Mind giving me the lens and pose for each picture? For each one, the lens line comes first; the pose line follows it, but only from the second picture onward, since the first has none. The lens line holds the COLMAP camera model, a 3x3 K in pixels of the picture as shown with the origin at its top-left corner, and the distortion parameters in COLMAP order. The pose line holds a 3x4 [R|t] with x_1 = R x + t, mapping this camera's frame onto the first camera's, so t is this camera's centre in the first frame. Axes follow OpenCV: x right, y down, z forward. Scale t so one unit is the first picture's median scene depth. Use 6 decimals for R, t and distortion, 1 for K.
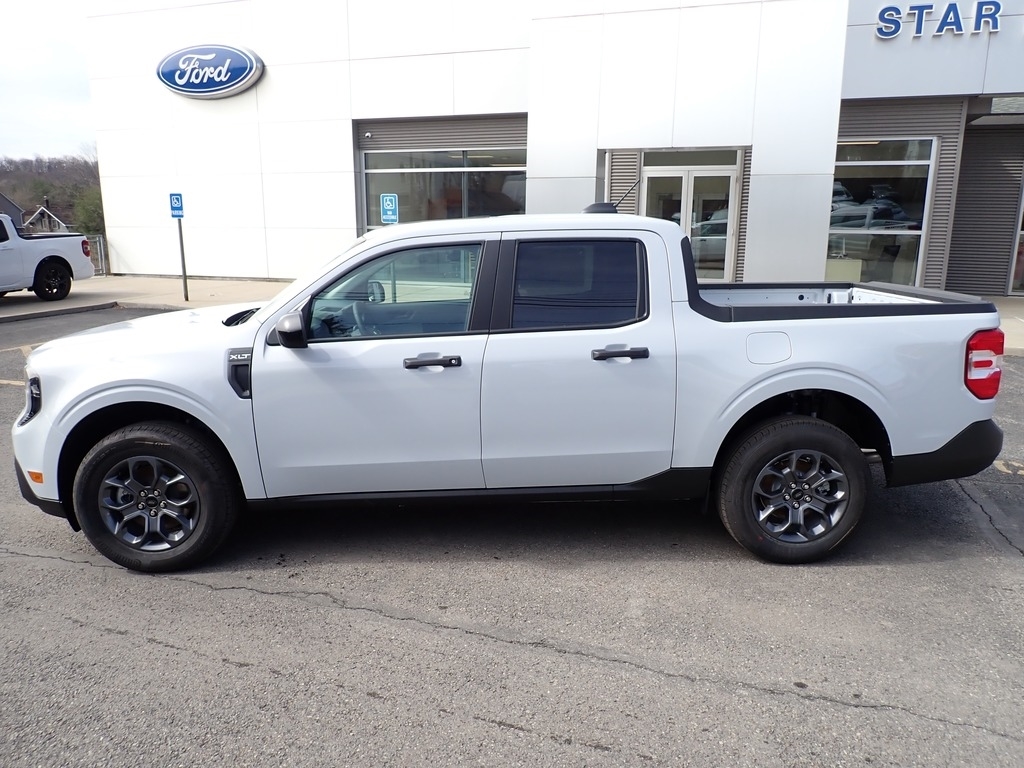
lens RADIAL K [[772.8, 0, 516.3], [0, 772.8, 339.0], [0, 0, 1]] dist [-0.010005, -0.001965]
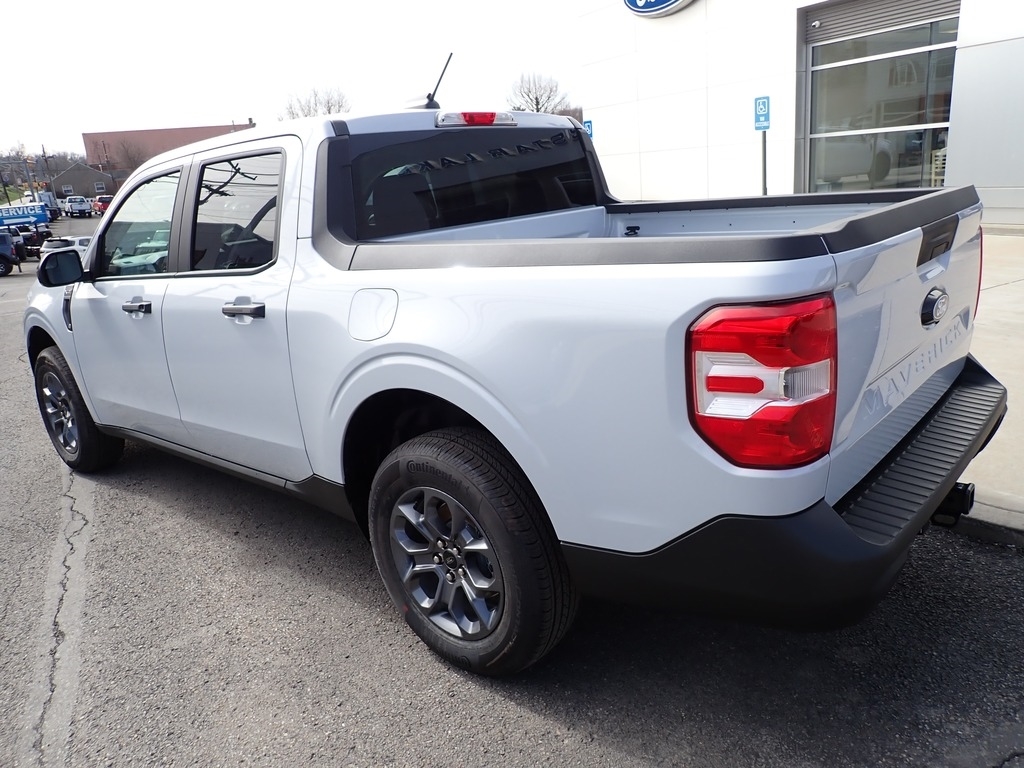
lens RADIAL K [[772.8, 0, 512.6], [0, 772.8, 356.1], [0, 0, 1]] dist [-0.010005, -0.001965]
pose [[0.723819, 0.099949, -0.682713, 0.801535], [-0.015527, 0.991562, 0.128702, -0.035059], [0.689816, -0.082556, 0.719263, 0.617849]]
